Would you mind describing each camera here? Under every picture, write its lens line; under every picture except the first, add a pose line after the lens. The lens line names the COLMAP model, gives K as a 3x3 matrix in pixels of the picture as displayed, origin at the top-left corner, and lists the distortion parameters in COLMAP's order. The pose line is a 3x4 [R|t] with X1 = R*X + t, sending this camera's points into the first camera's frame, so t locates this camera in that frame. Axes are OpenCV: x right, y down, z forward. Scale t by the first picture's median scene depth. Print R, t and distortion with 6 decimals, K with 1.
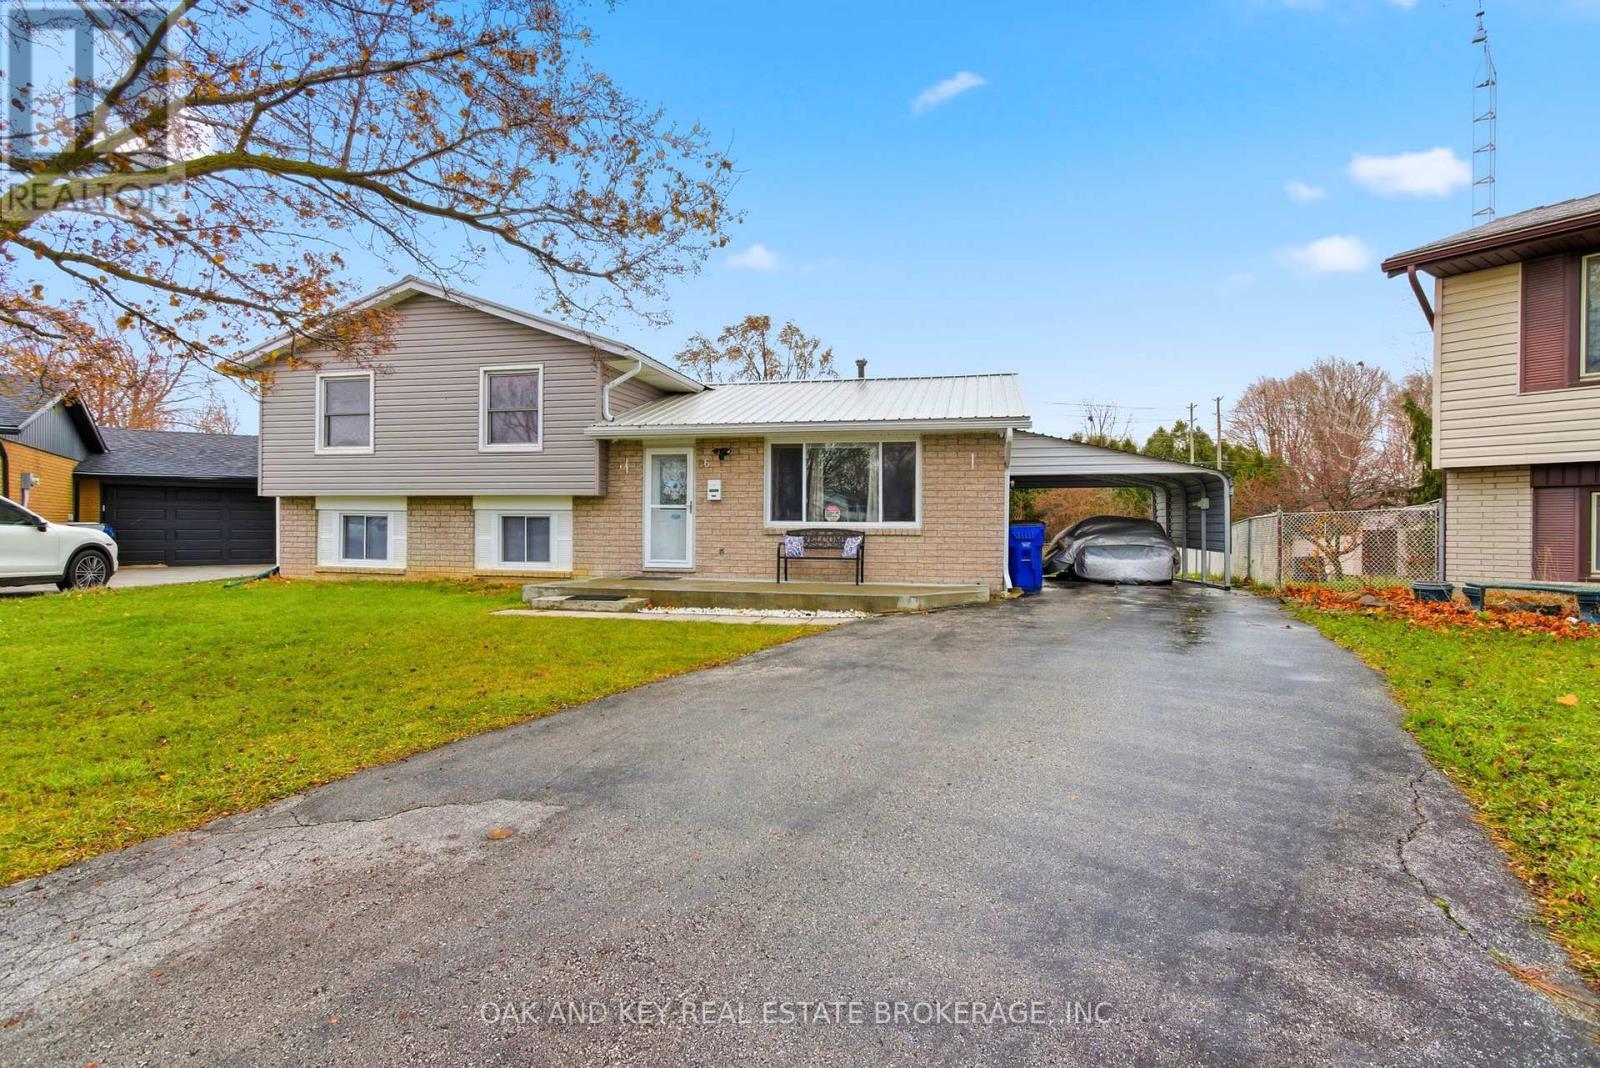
lens RADIAL K [[756.9, 0, 805.0], [0, 756.9, 516.5], [0, 0, 1]] dist [0.002985, -0.000222]
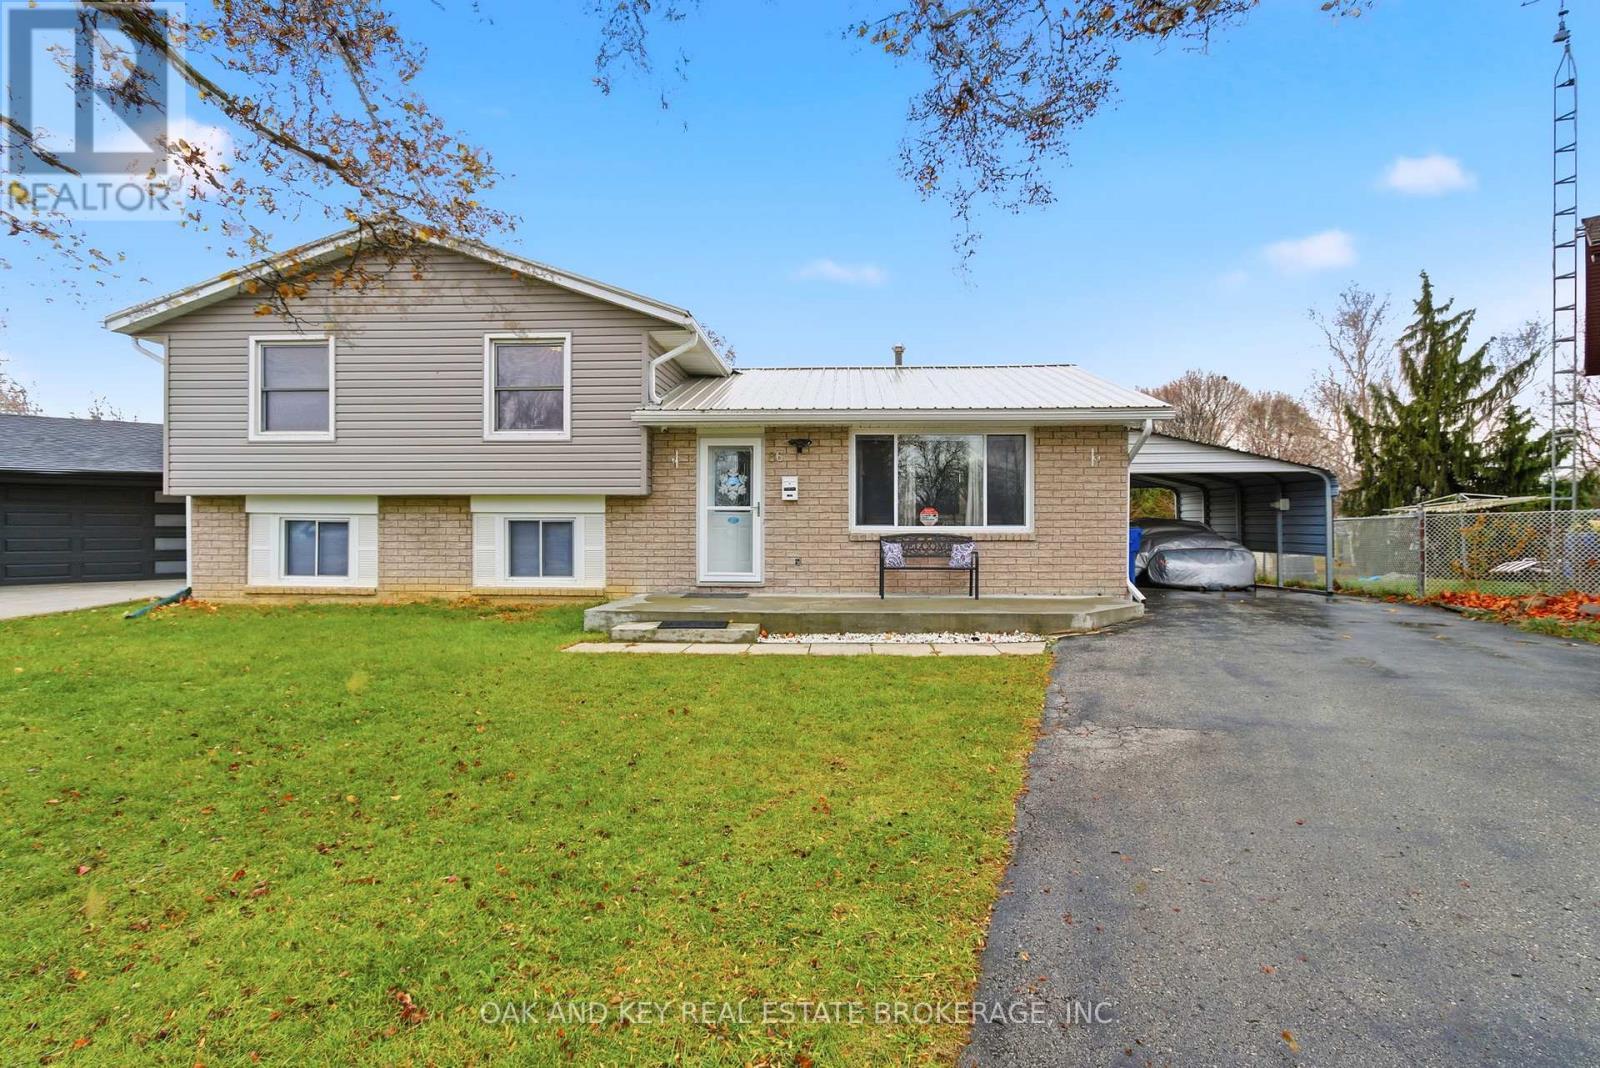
lens RADIAL K [[753.1, 0, 814.8], [0, 753.1, 513.5], [0, 0, 1]] dist [-0.002372, 0.000653]
pose [[0.985973, -0.002058, 0.166890, -0.224405], [0.003127, 0.999976, -0.006146, -0.002001], [-0.166874, 0.006582, 0.985956, 0.165307]]
